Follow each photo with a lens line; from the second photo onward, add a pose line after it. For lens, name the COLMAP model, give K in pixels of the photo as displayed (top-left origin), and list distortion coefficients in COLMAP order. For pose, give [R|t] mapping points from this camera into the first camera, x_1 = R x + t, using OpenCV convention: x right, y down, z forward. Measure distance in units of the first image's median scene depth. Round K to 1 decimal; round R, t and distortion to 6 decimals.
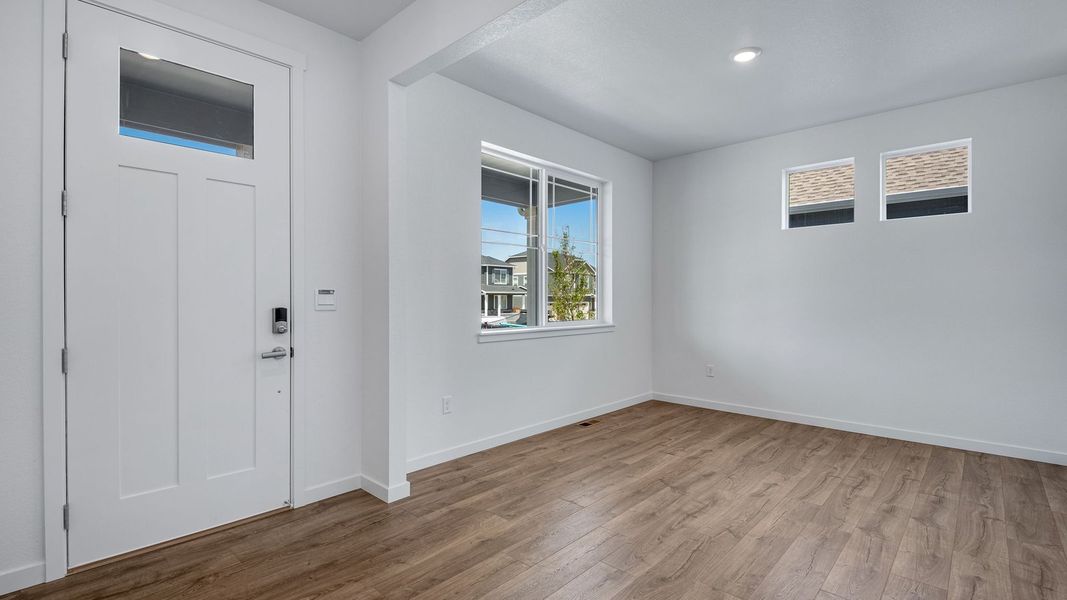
lens RADIAL K [[479.7, 0, 522.7], [0, 479.7, 302.8], [0, 0, 1]] dist [0.025775, -0.021260]
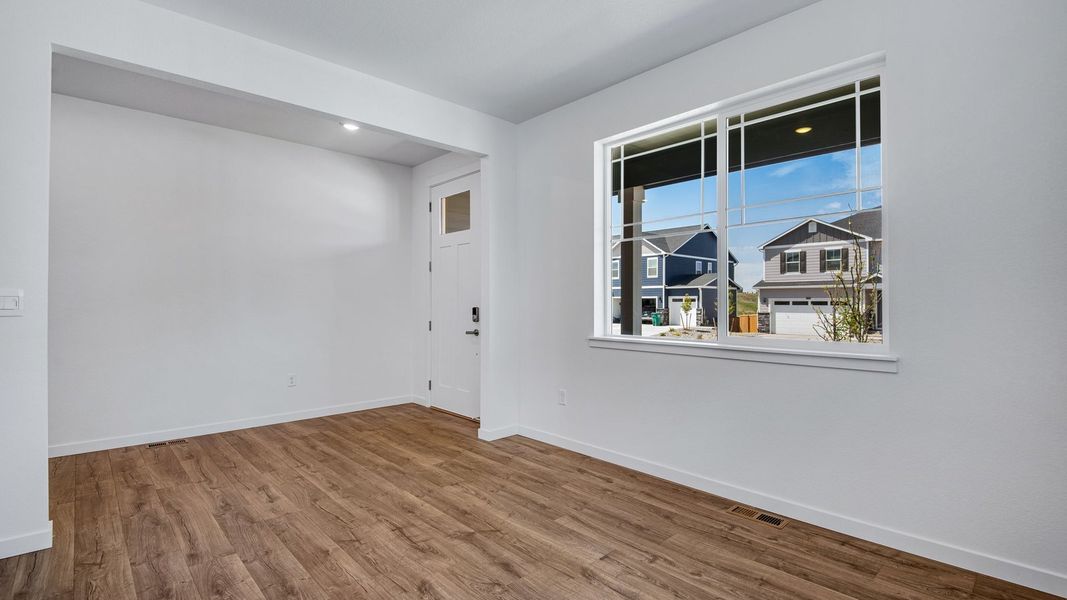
lens RADIAL K [[479.7, 0, 522.7], [0, 479.7, 302.8], [0, 0, 1]] dist [0.025775, -0.021260]
pose [[-0.059765, 0.001247, -0.998212, 1.046562], [-0.008220, 0.999965, 0.001742, -0.008838], [0.998179, 0.008309, -0.059752, 1.057954]]
